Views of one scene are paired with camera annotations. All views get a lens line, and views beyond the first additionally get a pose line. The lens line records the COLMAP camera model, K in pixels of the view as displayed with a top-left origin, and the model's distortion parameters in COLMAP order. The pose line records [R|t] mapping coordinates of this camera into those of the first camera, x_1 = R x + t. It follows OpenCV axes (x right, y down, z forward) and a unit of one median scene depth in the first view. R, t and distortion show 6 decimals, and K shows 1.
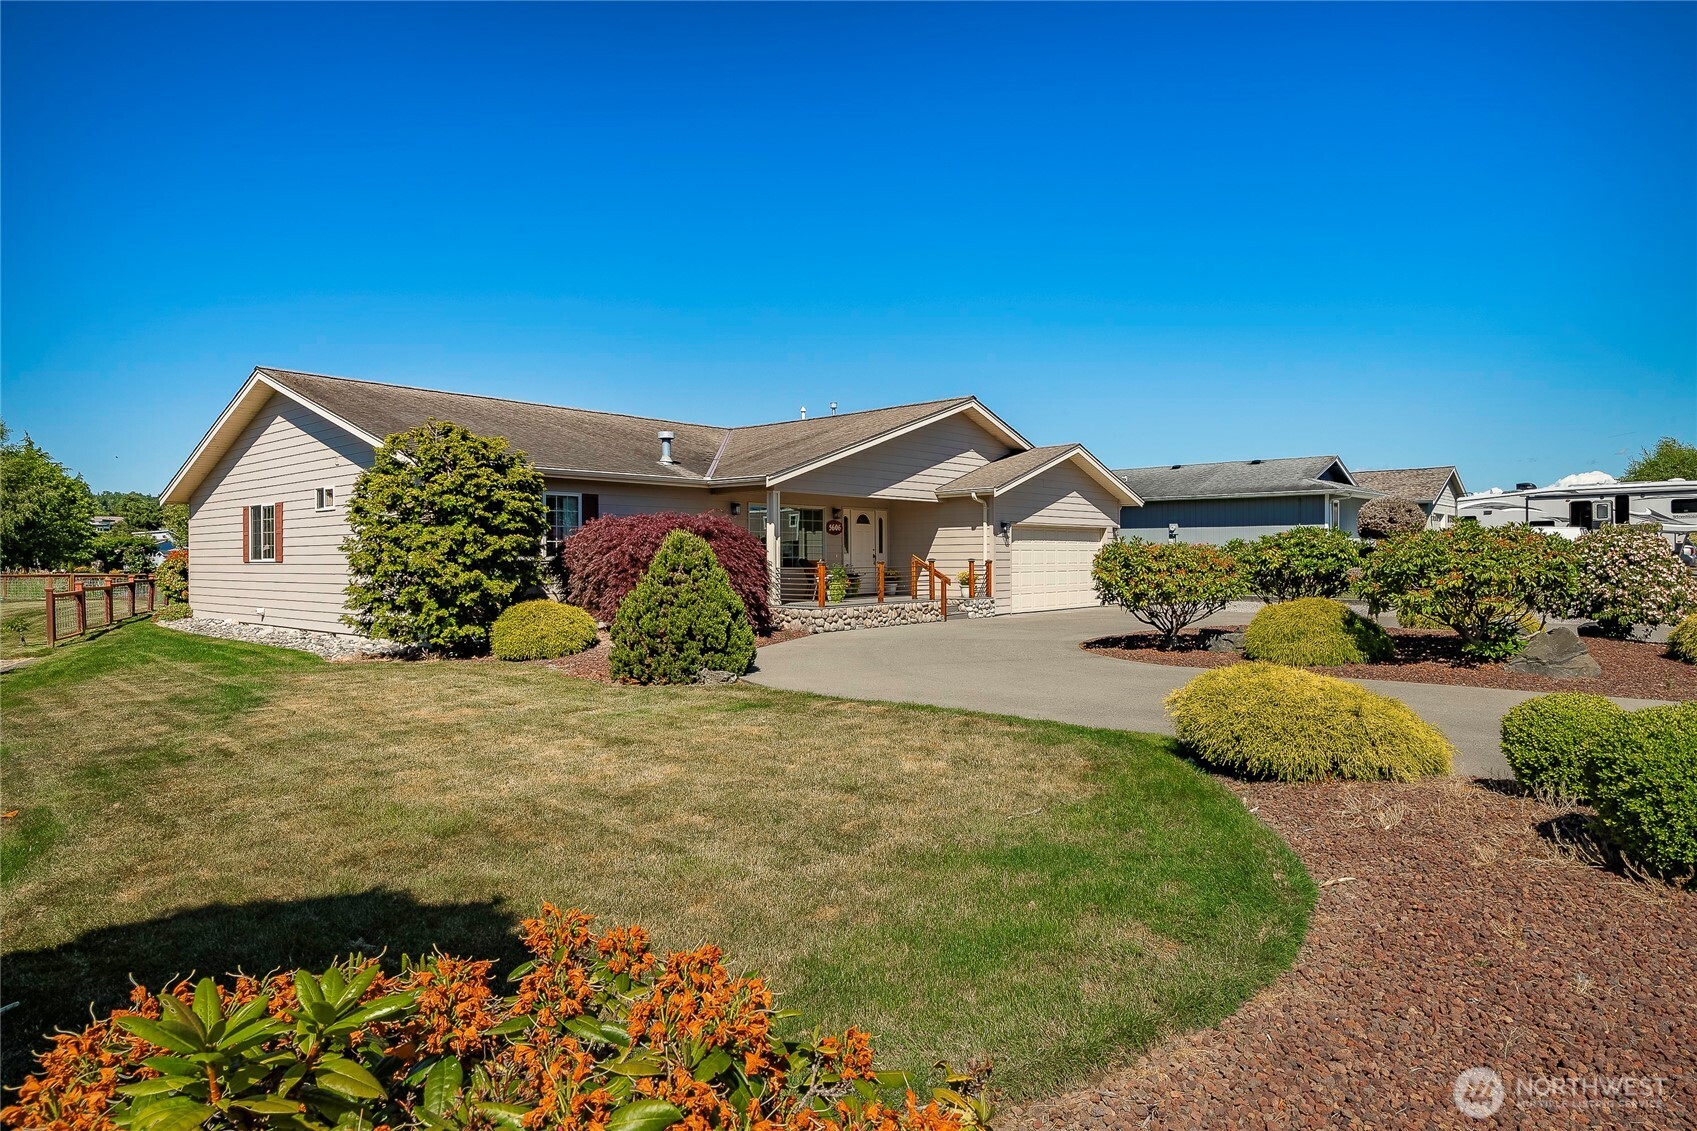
lens RADIAL K [[1000.0, 0, 848.5], [0, 1000.0, 565.5], [0, 0, 1]] dist [0.000066, -0.000006]
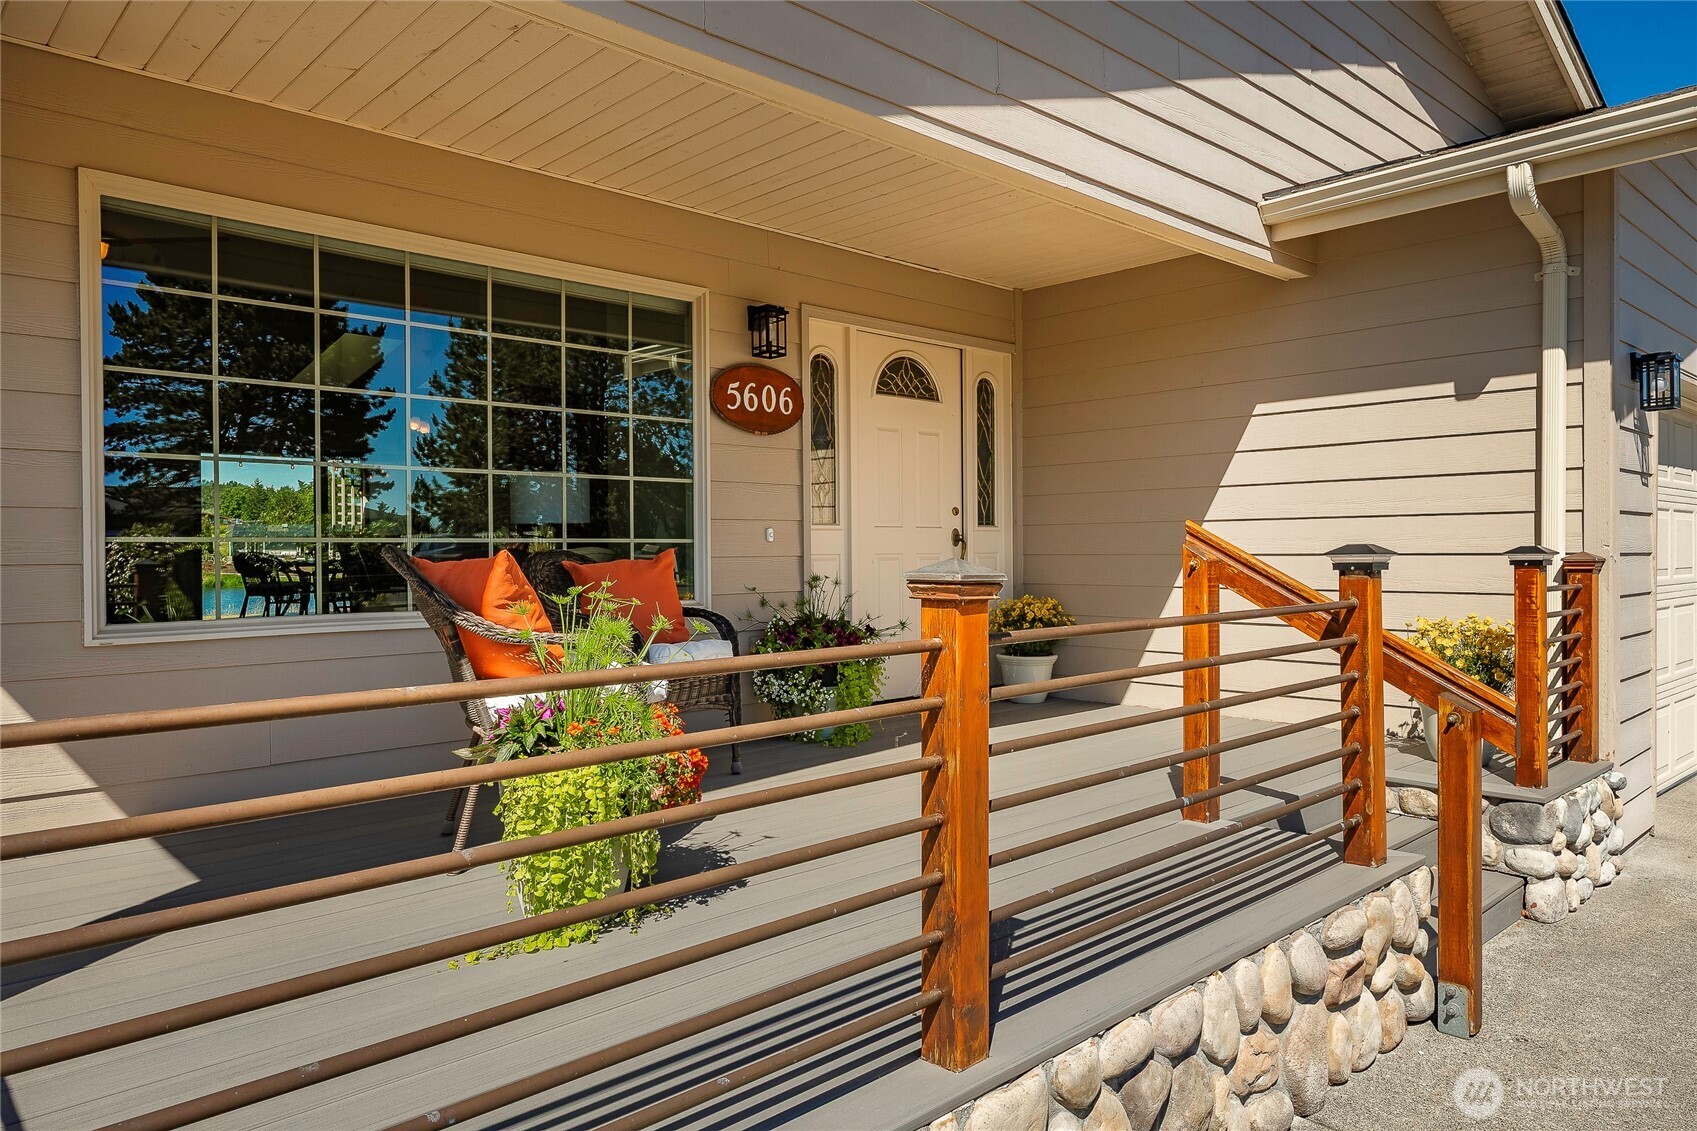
lens RADIAL K [[1119.6, 0, 848.5], [0, 1119.6, 565.5], [0, 0, 1]] dist [0.000332, 0.000017]
pose [[0.995001, 0.002528, -0.099829, 0.027557], [-0.001513, 0.999946, 0.010244, -0.005321], [0.099850, -0.010042, 0.994952, 0.755919]]
